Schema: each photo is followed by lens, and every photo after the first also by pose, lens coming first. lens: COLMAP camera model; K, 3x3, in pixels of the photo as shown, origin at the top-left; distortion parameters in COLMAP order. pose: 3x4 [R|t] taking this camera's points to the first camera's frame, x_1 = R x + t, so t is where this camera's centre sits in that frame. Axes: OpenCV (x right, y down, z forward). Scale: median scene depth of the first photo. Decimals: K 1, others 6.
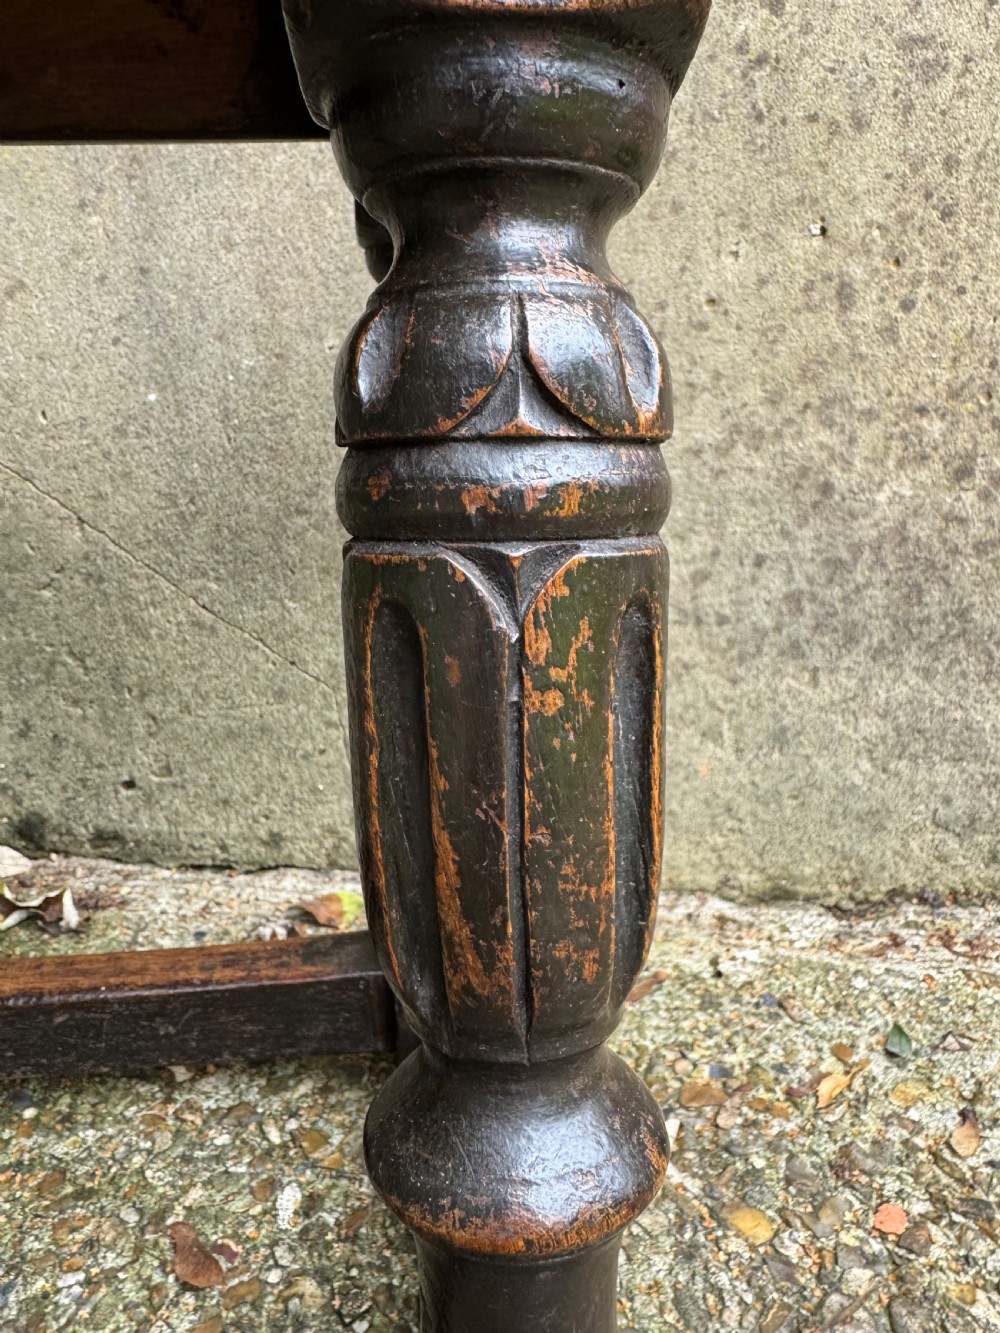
lens RADIAL K [[950.3, 0, 514.3], [0, 950.3, 599.3], [0, 0, 1]] dist [-0.036486, 0.016263]
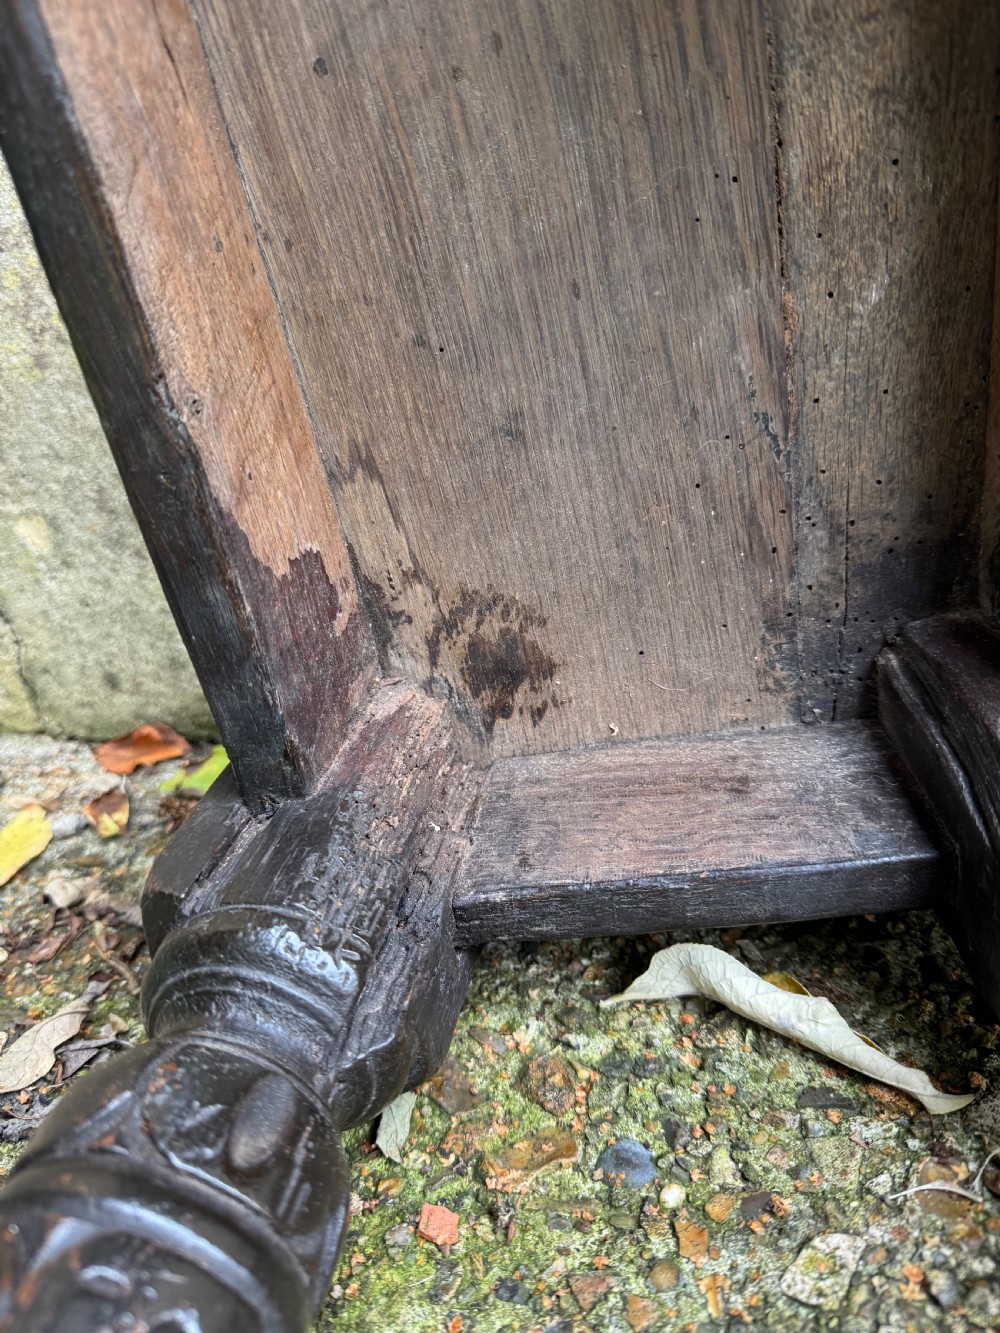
lens RADIAL K [[1000.1, 0, 484.8], [0, 1000.1, 687.6], [0, 0, 1]] dist [-0.072743, 0.029875]
pose [[0.981577, -0.104190, -0.160162, -0.403695], [0.136025, 0.969722, 0.202819, 0.132426], [0.134181, -0.220868, 0.966029, 0.433165]]
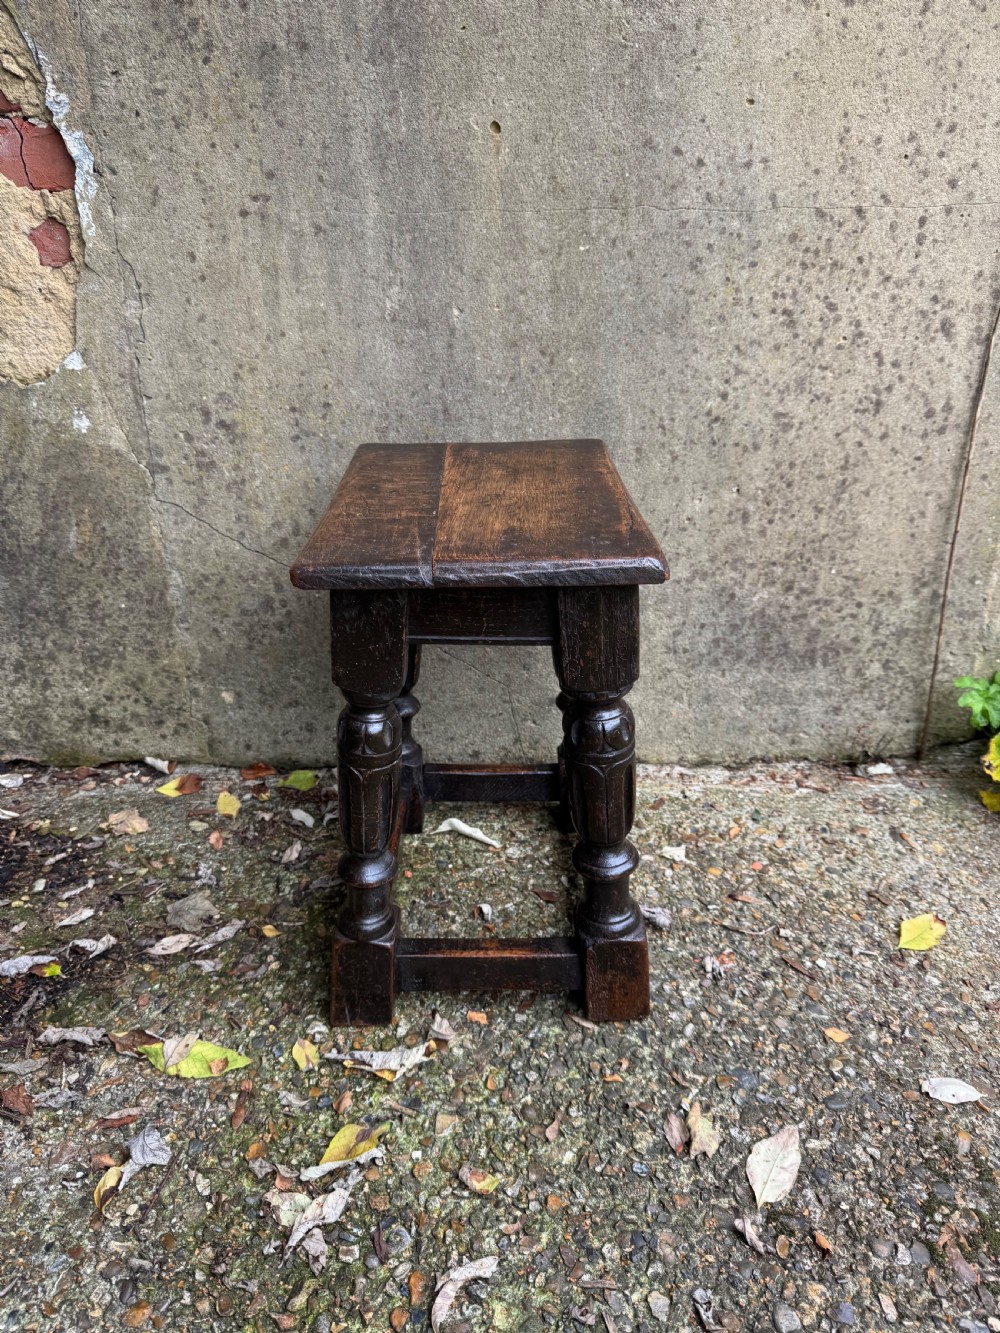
lens RADIAL K [[970.0, 0, 501.0], [0, 970.0, 674.0], [0, 0, 1]] dist [-0.007848, -0.011632]
pose [[0.985008, -0.057845, 0.162519, -0.633680], [0.018627, 0.972261, 0.233157, -0.499222], [-0.171498, -0.226634, 0.958762, -1.235188]]
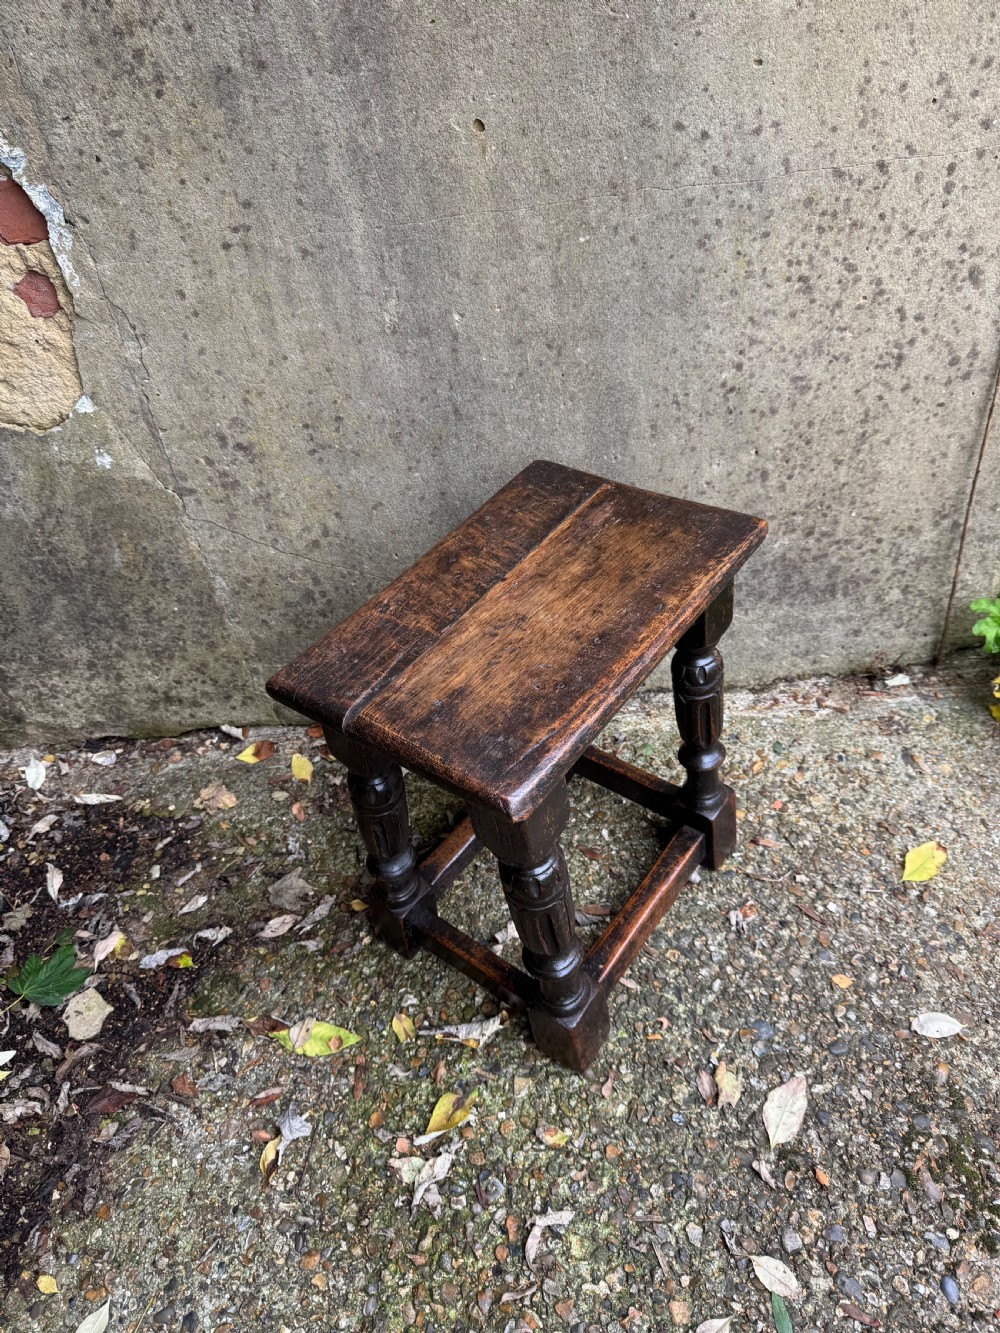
lens RADIAL K [[970.0, 0, 497.0], [0, 970.0, 679.9], [0, 0, 1]] dist [-0.007848, -0.011632]
pose [[0.979727, -0.184123, 0.078957, -0.560727], [0.119081, 0.852152, 0.509565, -1.156846], [-0.161106, -0.489832, 0.856802, -1.156818]]
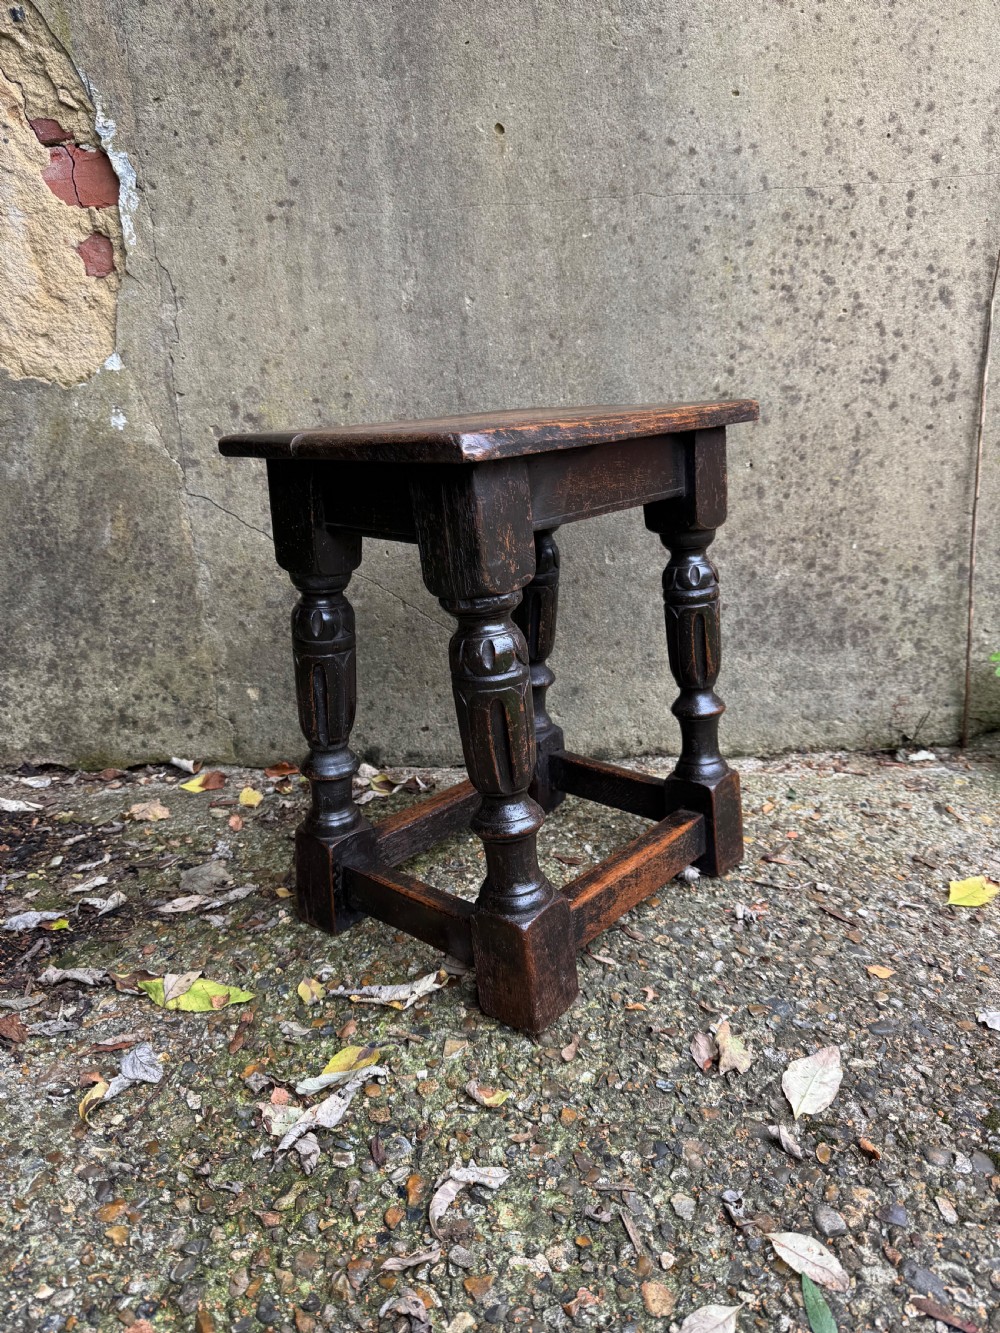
lens RADIAL K [[970.0, 0, 498.1], [0, 970.0, 675.7], [0, 0, 1]] dist [-0.007848, -0.011632]
pose [[0.991841, -0.058388, 0.113325, -0.575716], [0.049414, 0.995533, 0.080446, -0.091930], [-0.117516, -0.074190, 0.990296, -1.297447]]
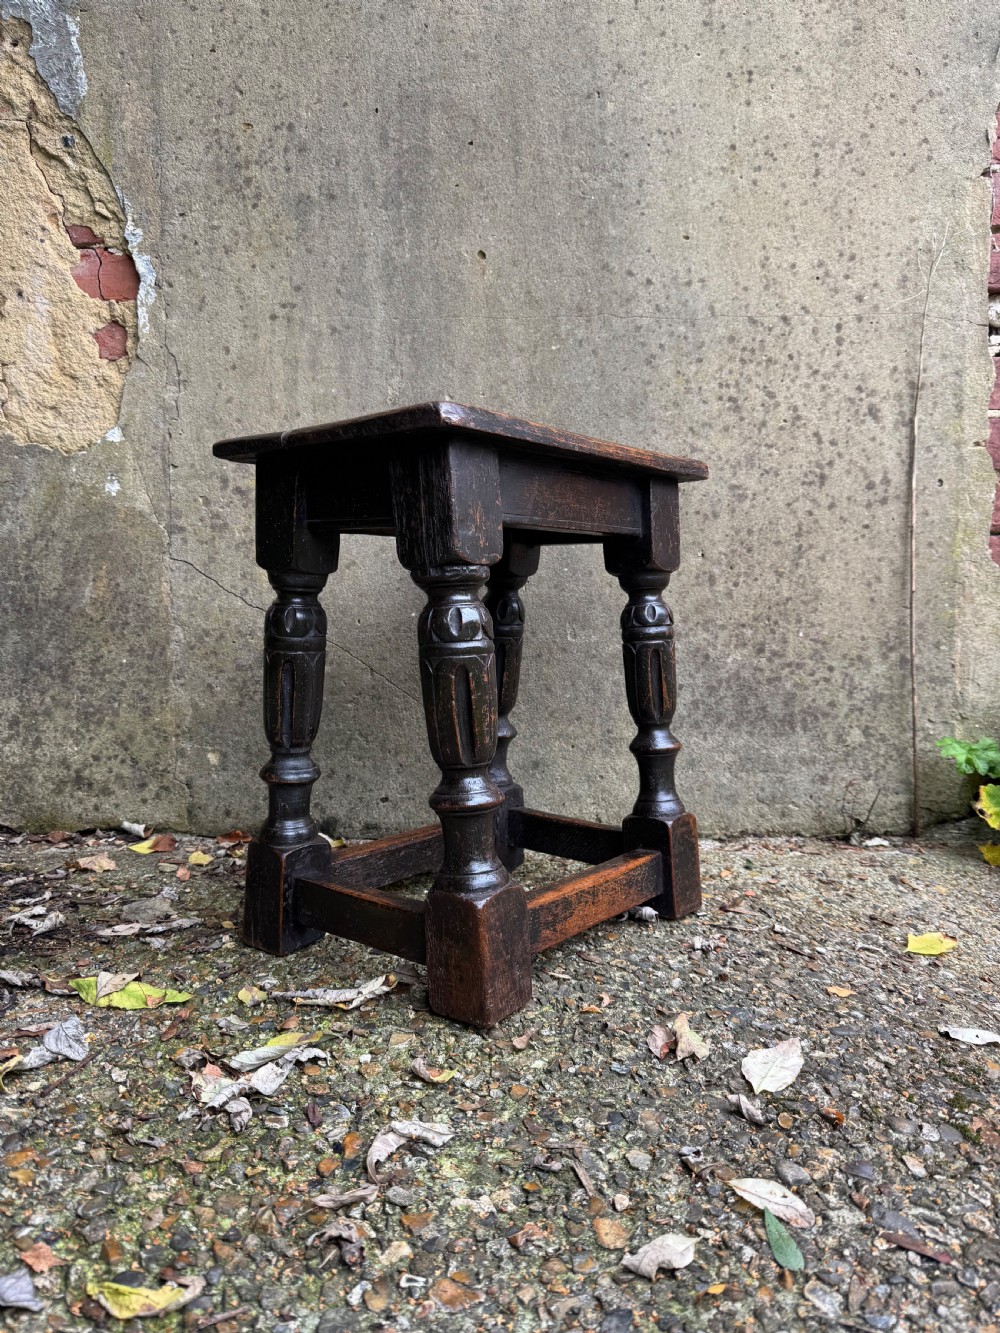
lens RADIAL K [[970.0, 0, 499.7], [0, 970.0, 667.8], [0, 0, 1]] dist [-0.007848, -0.011632]
pose [[0.987141, 0.010126, 0.159533, -0.595681], [0.013151, 0.989464, -0.144182, 0.263952], [-0.159312, 0.144426, 0.976607, -1.342551]]
